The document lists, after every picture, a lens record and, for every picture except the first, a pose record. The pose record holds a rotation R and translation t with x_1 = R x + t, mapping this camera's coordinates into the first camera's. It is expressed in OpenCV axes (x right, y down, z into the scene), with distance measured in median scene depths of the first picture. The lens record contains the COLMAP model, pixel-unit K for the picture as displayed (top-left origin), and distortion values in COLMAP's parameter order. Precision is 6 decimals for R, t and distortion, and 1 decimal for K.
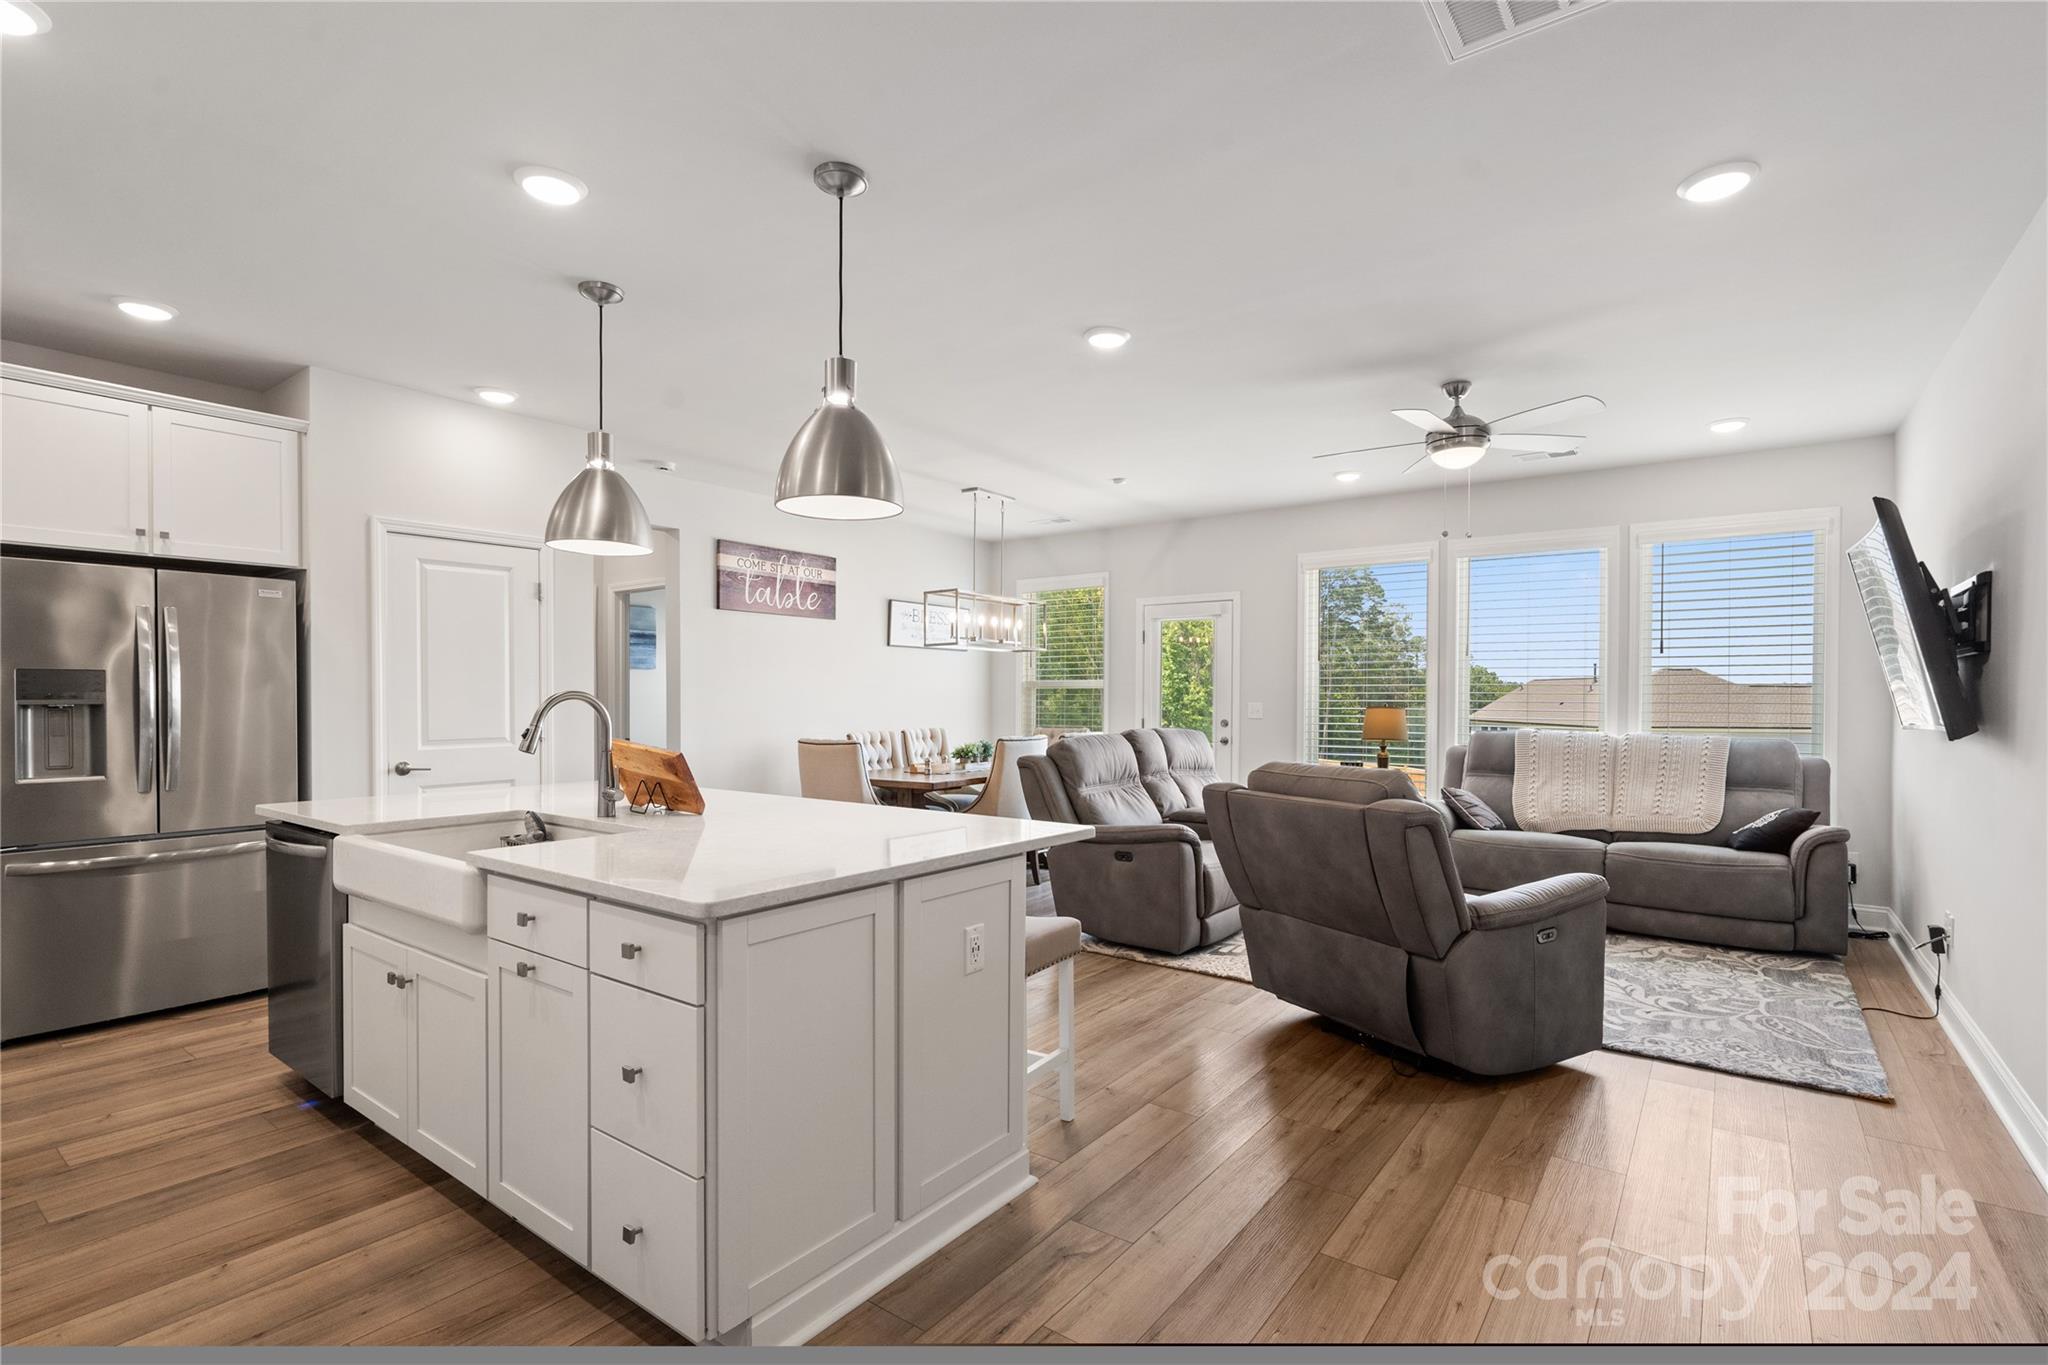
lens RADIAL K [[951.4, 0, 1032.5], [0, 951.4, 708.9], [0, 0, 1]] dist [0.000744, -0.000118]
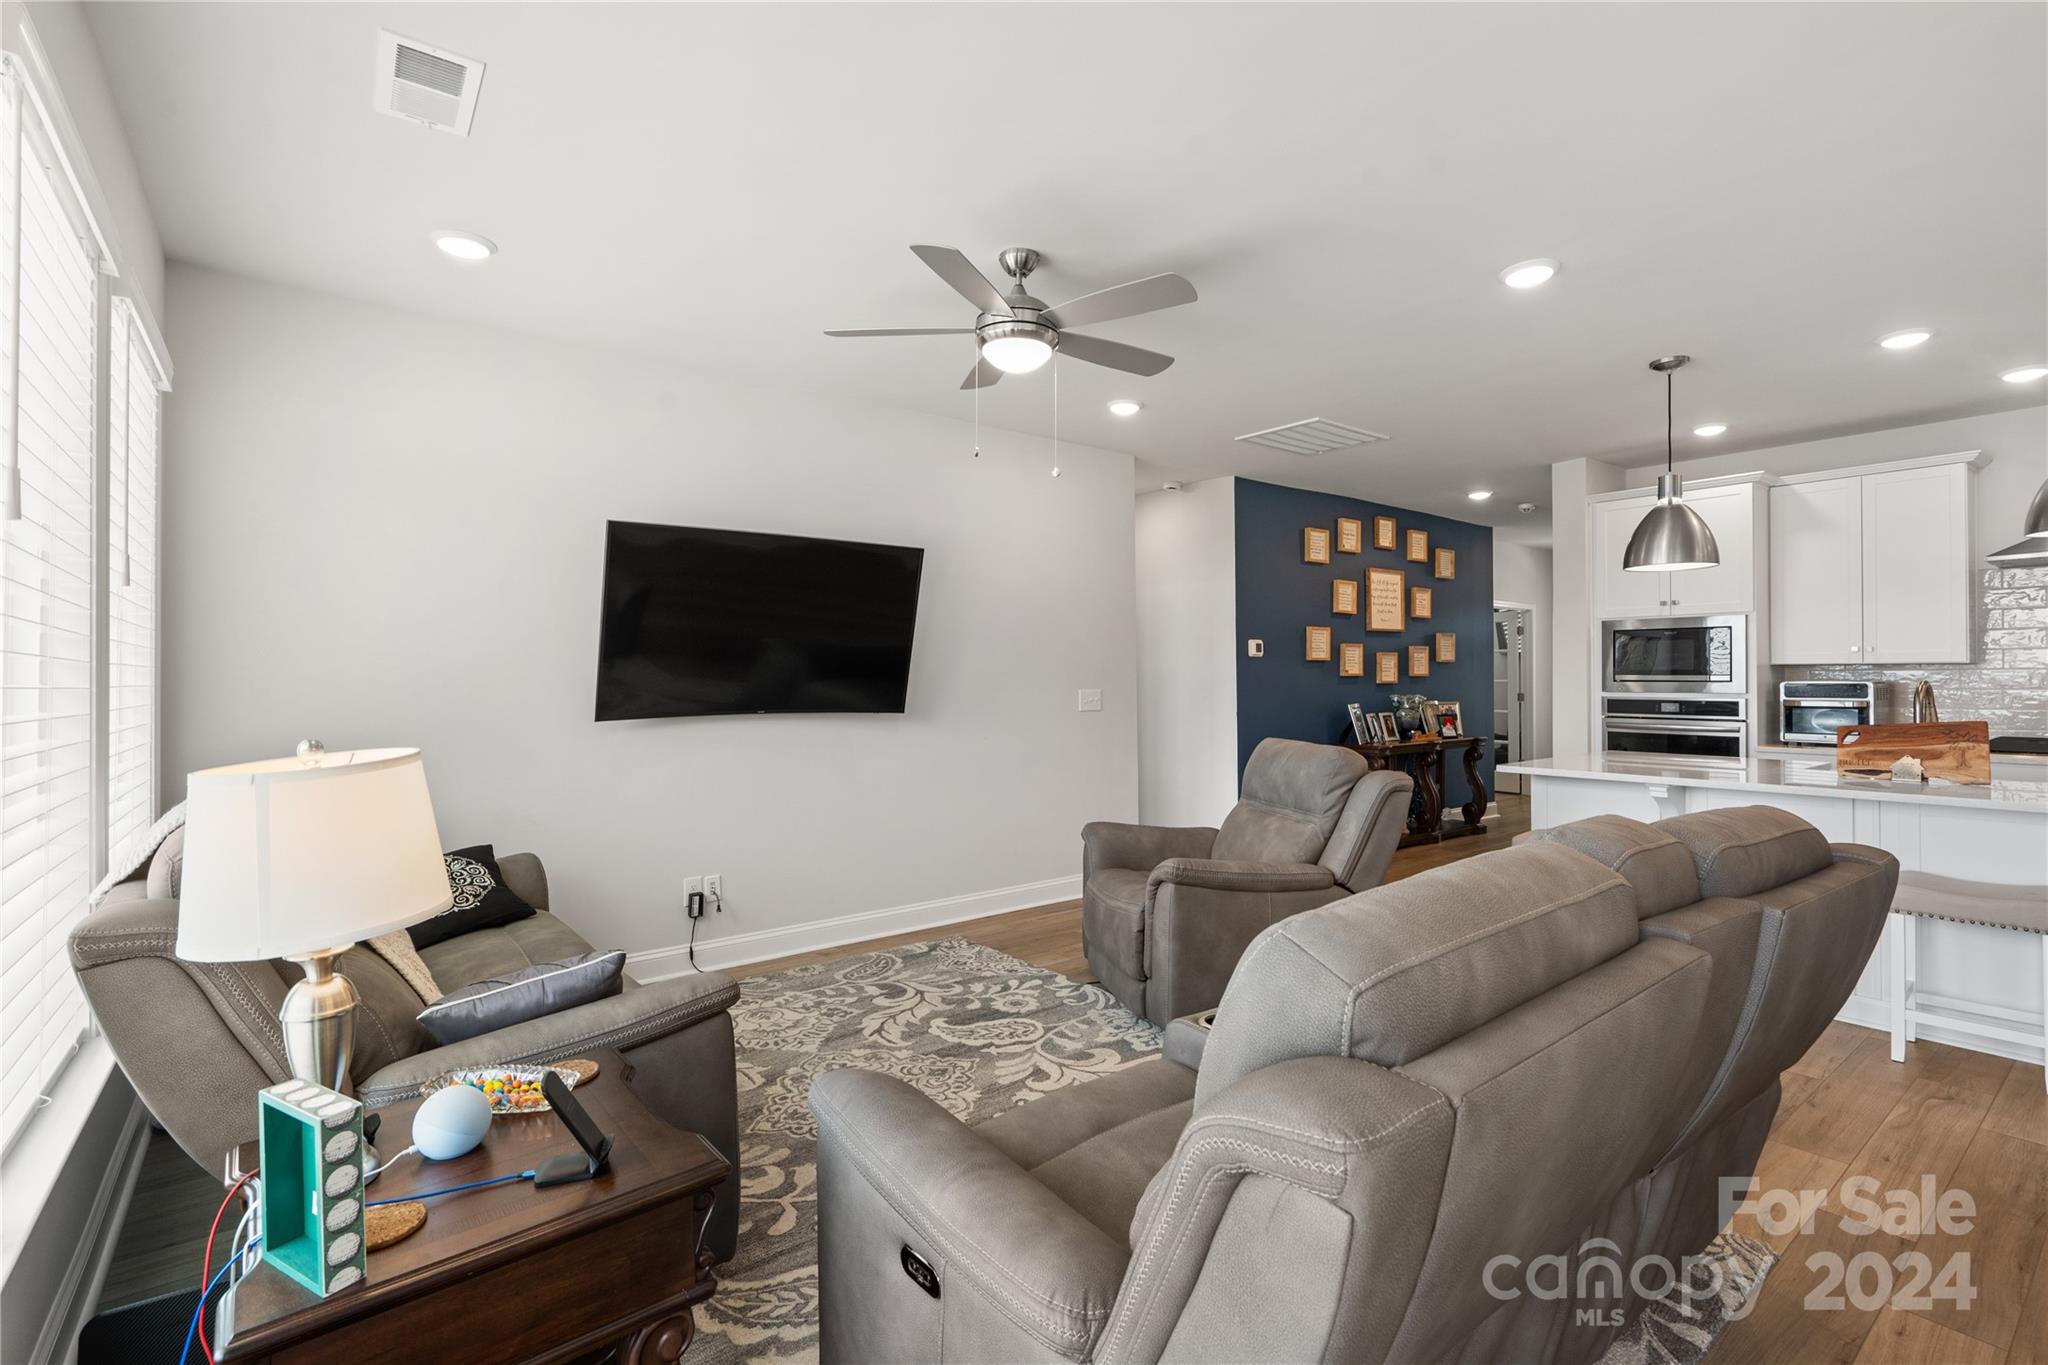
lens RADIAL K [[940.8, 0, 1023.3], [0, 940.8, 673.1], [0, 0, 1]] dist [-0.003961, 0.000012]
pose [[-0.963321, 0.001565, 0.268346, 0.212502], [0.004044, 0.999954, 0.008684, -0.025035], [-0.268320, 0.009450, -0.963283, 1.423640]]
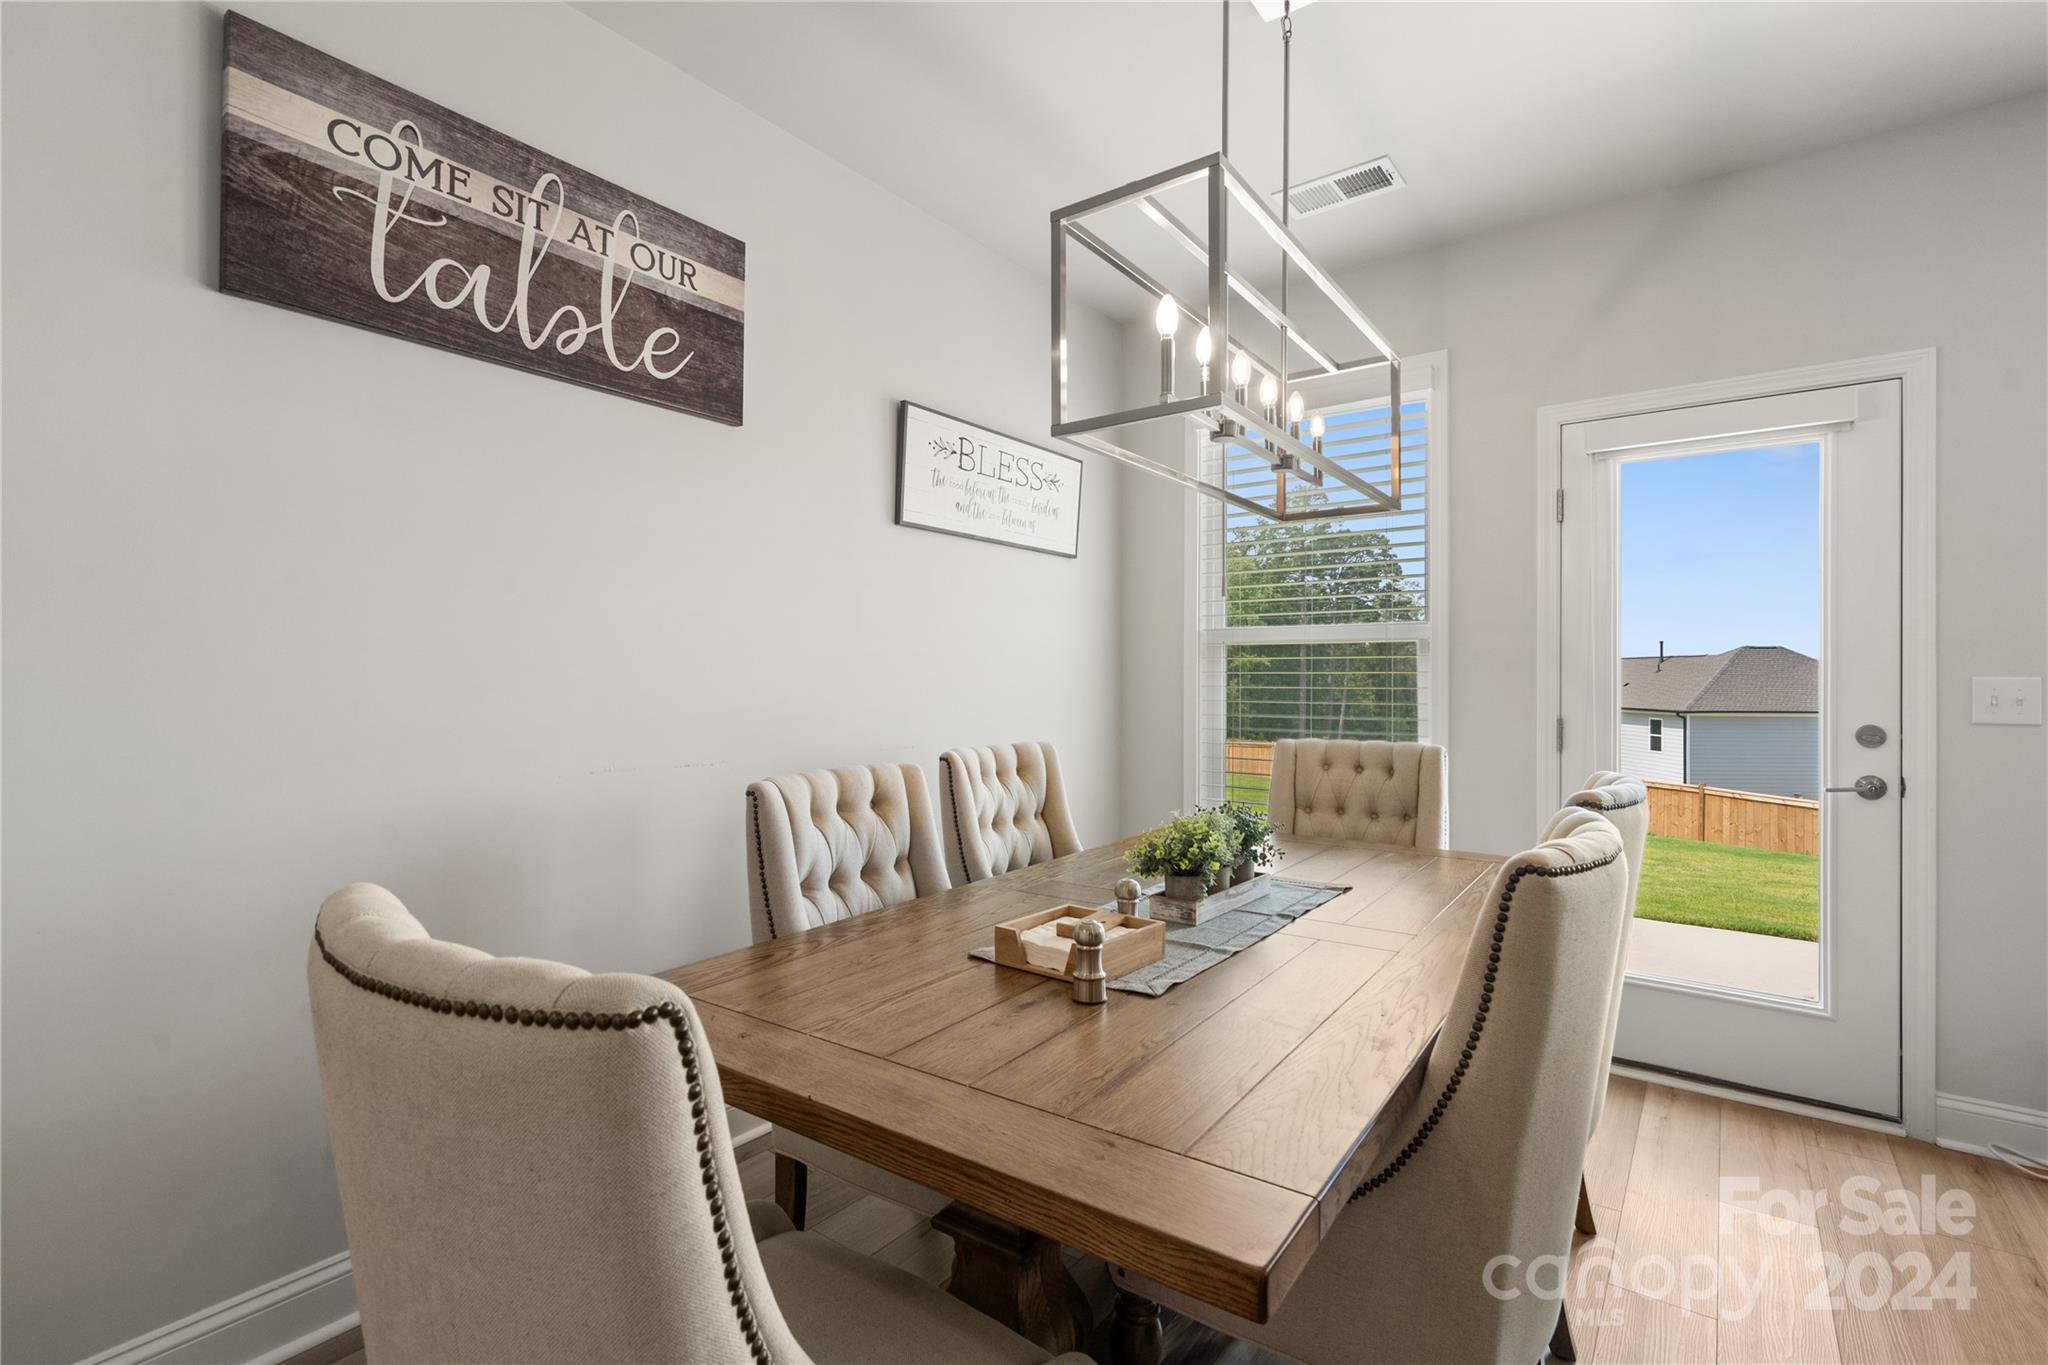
lens RADIAL K [[940.8, 0, 1023.3], [0, 940.8, 673.1], [0, 0, 1]] dist [-0.003961, 0.000012]
pose [[0.999983, 0.002330, -0.005327, -0.150504], [-0.002421, 0.999851, -0.017082, -0.001830], [0.005287, 0.017095, 0.999840, 0.952486]]
